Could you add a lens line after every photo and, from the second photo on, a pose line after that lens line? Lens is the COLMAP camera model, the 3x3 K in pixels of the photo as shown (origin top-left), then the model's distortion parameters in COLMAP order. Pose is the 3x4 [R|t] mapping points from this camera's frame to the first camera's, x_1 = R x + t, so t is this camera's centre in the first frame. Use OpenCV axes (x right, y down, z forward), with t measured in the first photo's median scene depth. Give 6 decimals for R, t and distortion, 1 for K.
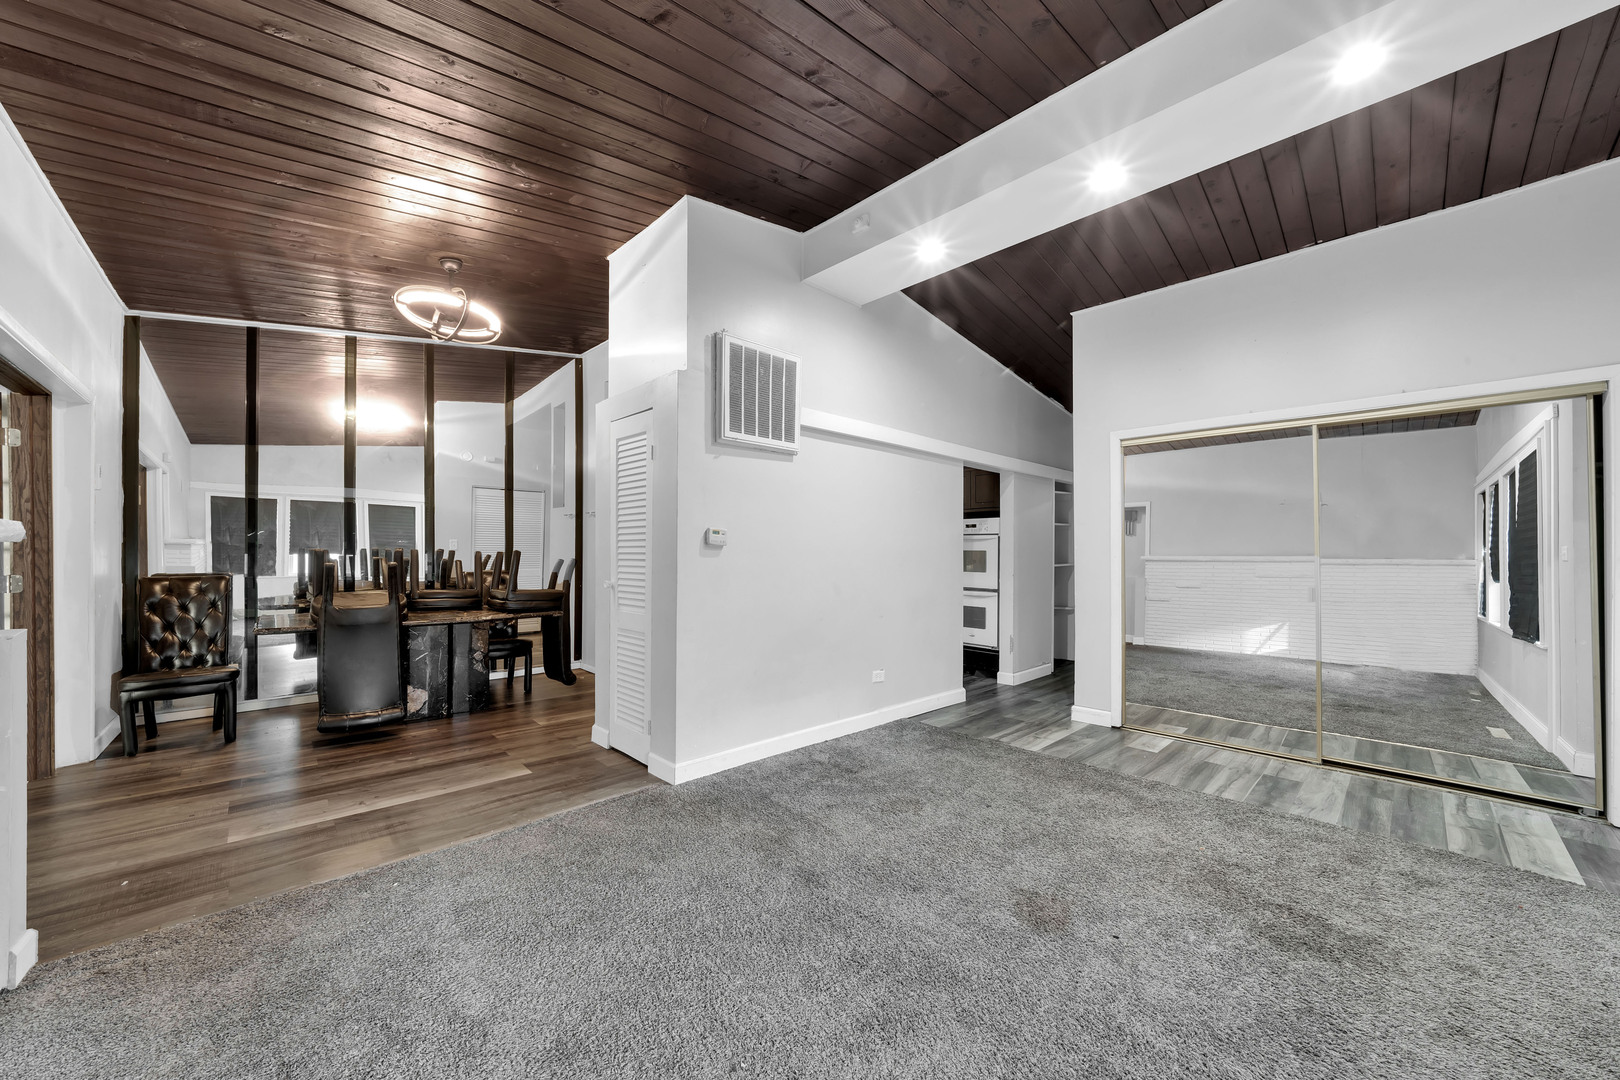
lens RADIAL K [[595.4, 0, 813.4], [0, 595.4, 547.0], [0, 0, 1]] dist [-0.001039, -0.000021]
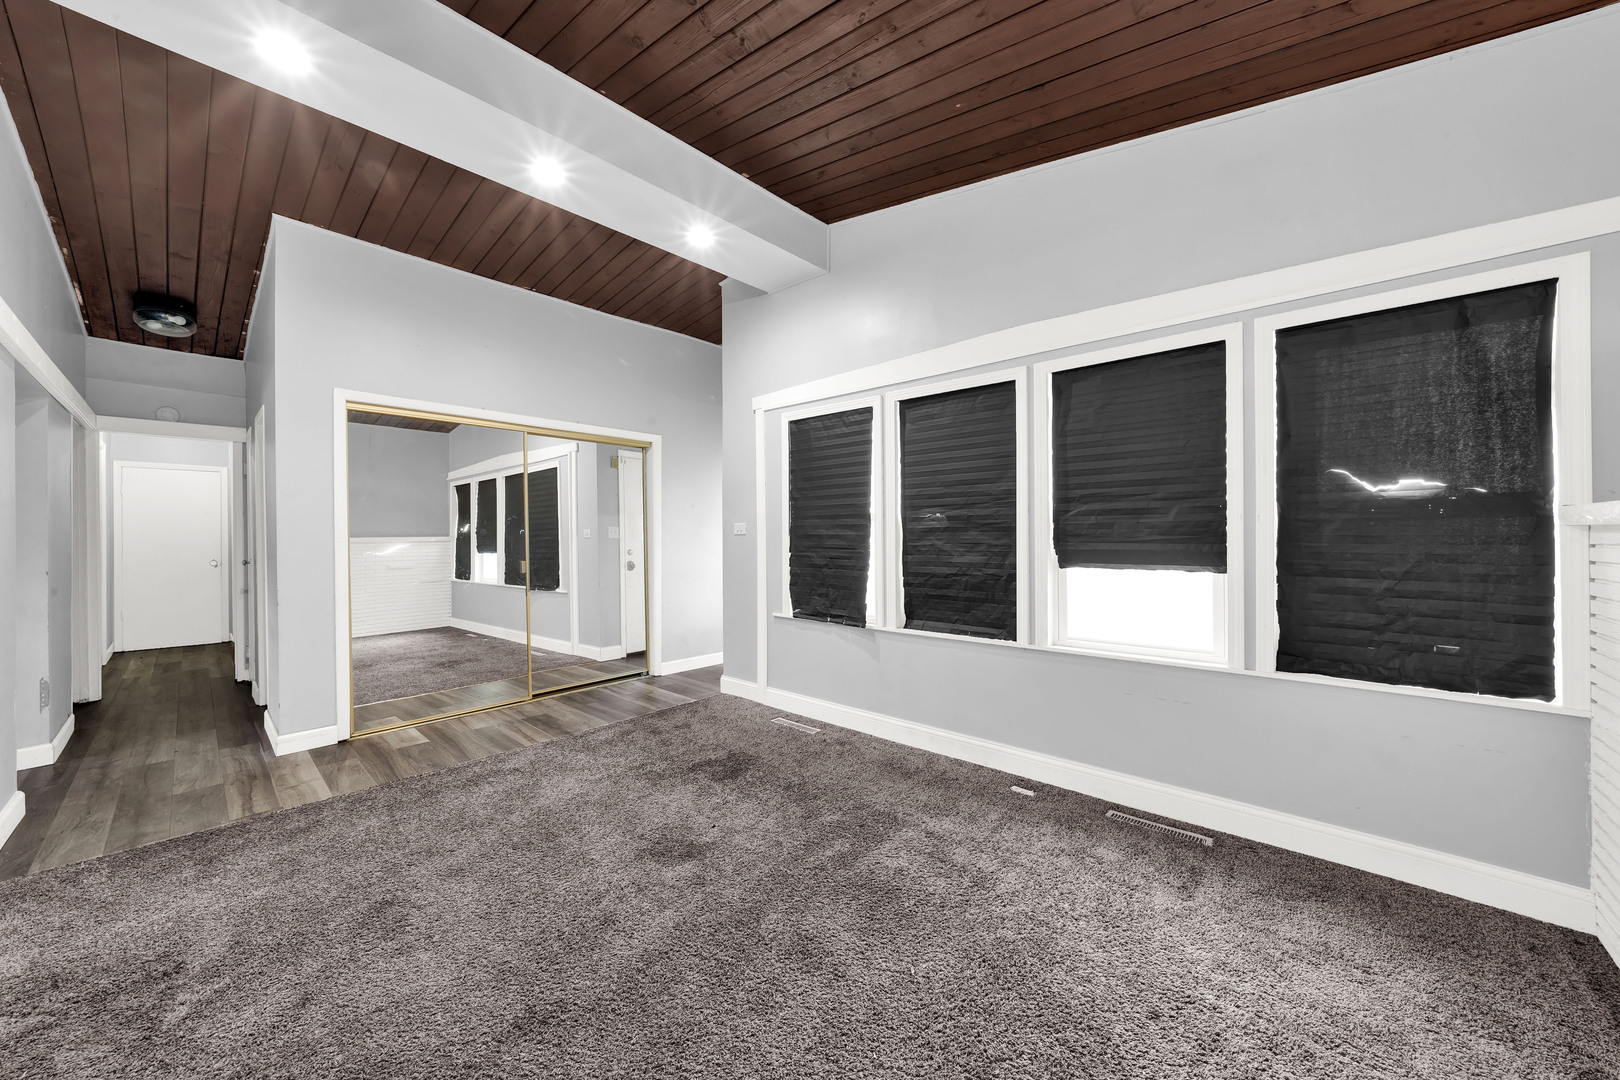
lens RADIAL K [[585.8, 0, 810.0], [0, 585.8, 540.0], [0, 0, 1]] dist [-0.001242, -0.000096]
pose [[-0.043993, -0.016872, 0.998889, -0.422919], [-0.008607, 0.999827, 0.016509, -0.004065], [-0.998995, -0.007871, -0.044130, 0.449183]]
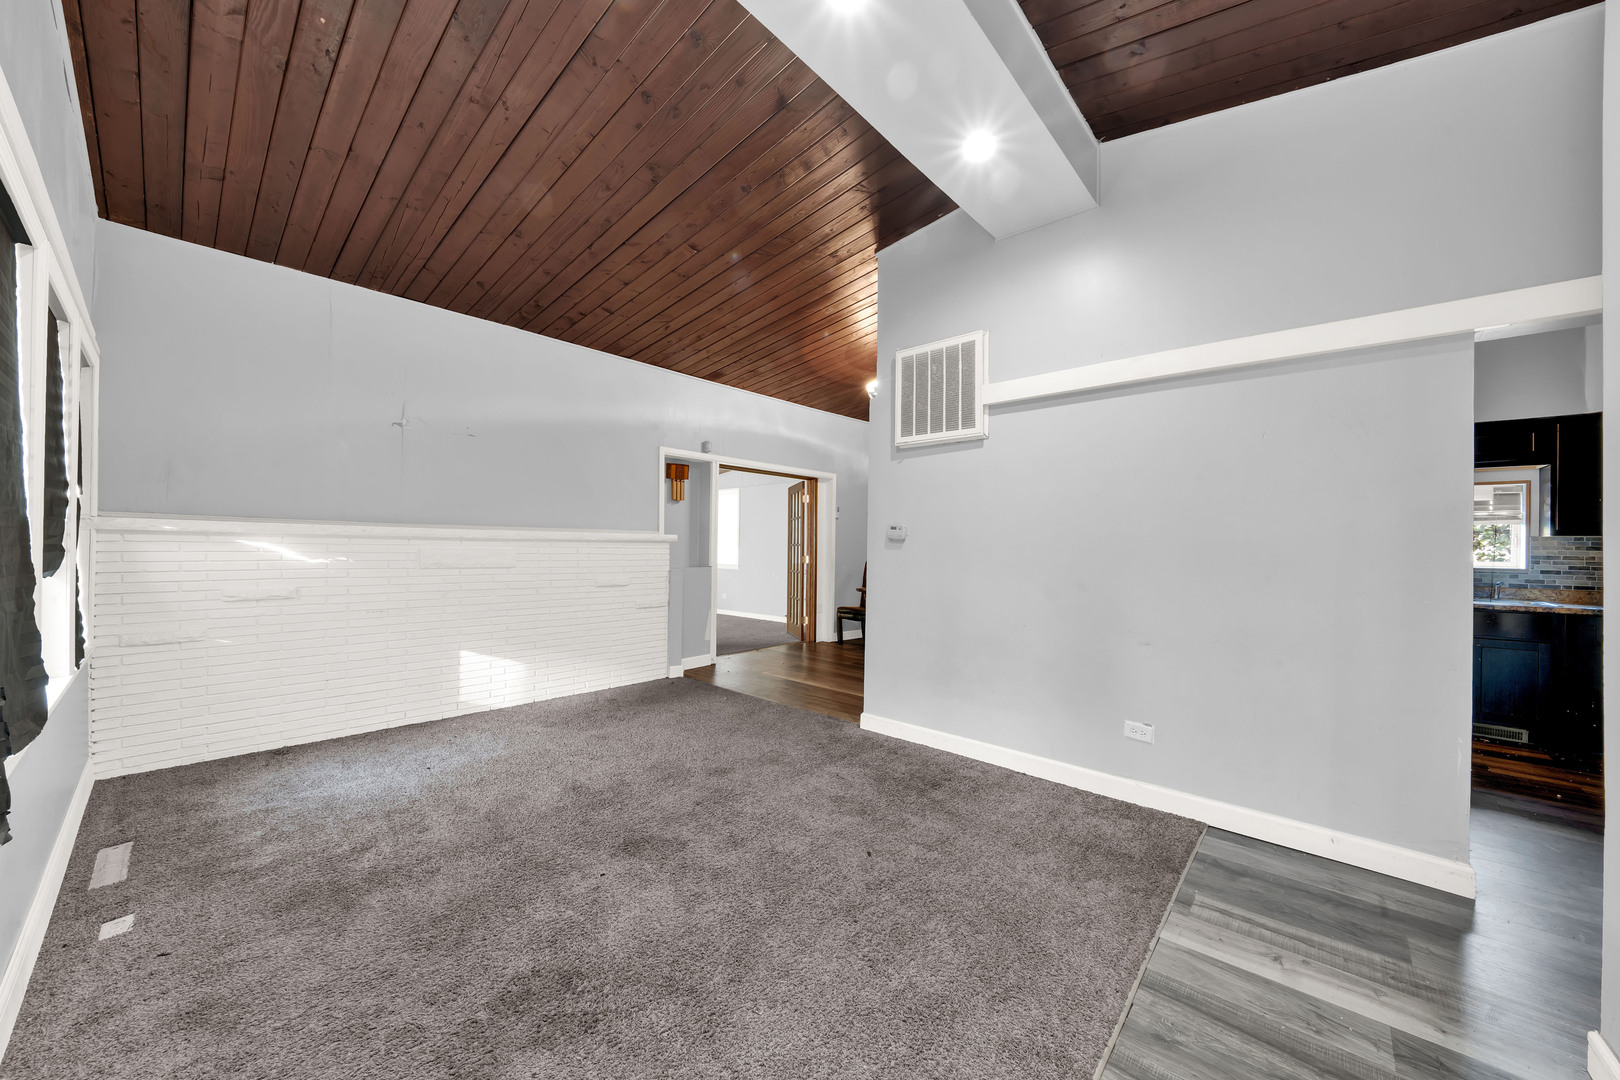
lens RADIAL K [[595.4, 0, 813.4], [0, 595.4, 547.0], [0, 0, 1]] dist [-0.001039, -0.000021]
pose [[0.067505, -0.012230, -0.997644, 0.904037], [-0.000576, 0.999924, -0.012297, 0.024044], [0.997719, 0.001405, 0.067493, 0.714720]]
